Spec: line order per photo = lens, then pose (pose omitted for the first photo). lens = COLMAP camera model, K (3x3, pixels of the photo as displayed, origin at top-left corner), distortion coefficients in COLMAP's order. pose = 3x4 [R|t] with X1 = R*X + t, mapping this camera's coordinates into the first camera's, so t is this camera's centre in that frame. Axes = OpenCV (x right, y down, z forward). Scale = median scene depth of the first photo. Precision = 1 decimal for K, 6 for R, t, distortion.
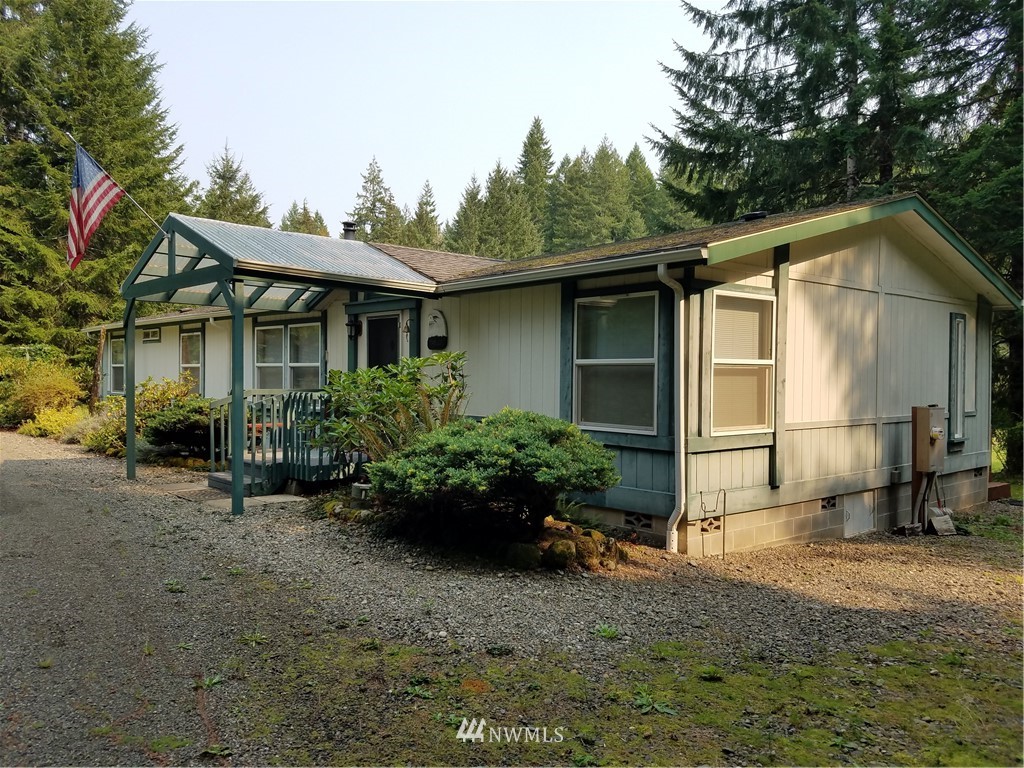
lens RADIAL K [[779.5, 0, 507.9], [0, 779.5, 400.9], [0, 0, 1]] dist [0.276514, -0.473180]
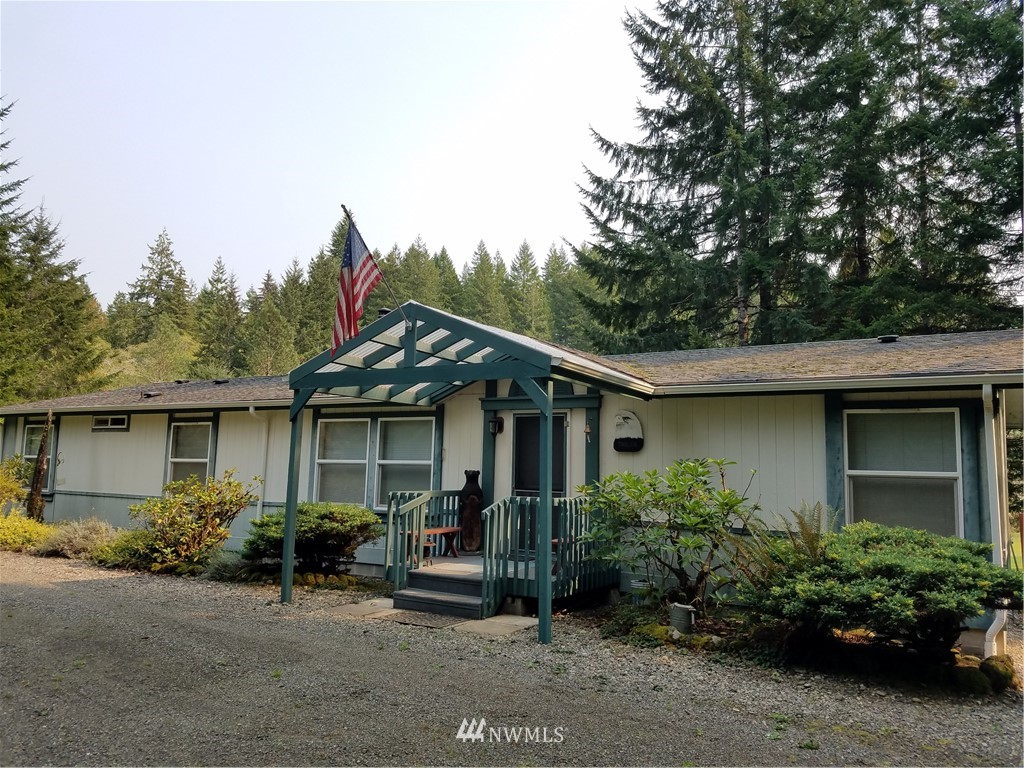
lens RADIAL K [[779.5, 0, 507.9], [0, 779.5, 400.9], [0, 0, 1]] dist [0.276514, -0.473180]
pose [[0.953673, 0.039034, 0.298302, -0.203444], [-0.005120, 0.993509, -0.113635, -0.006984], [-0.300802, 0.106844, 0.947683, 0.049402]]
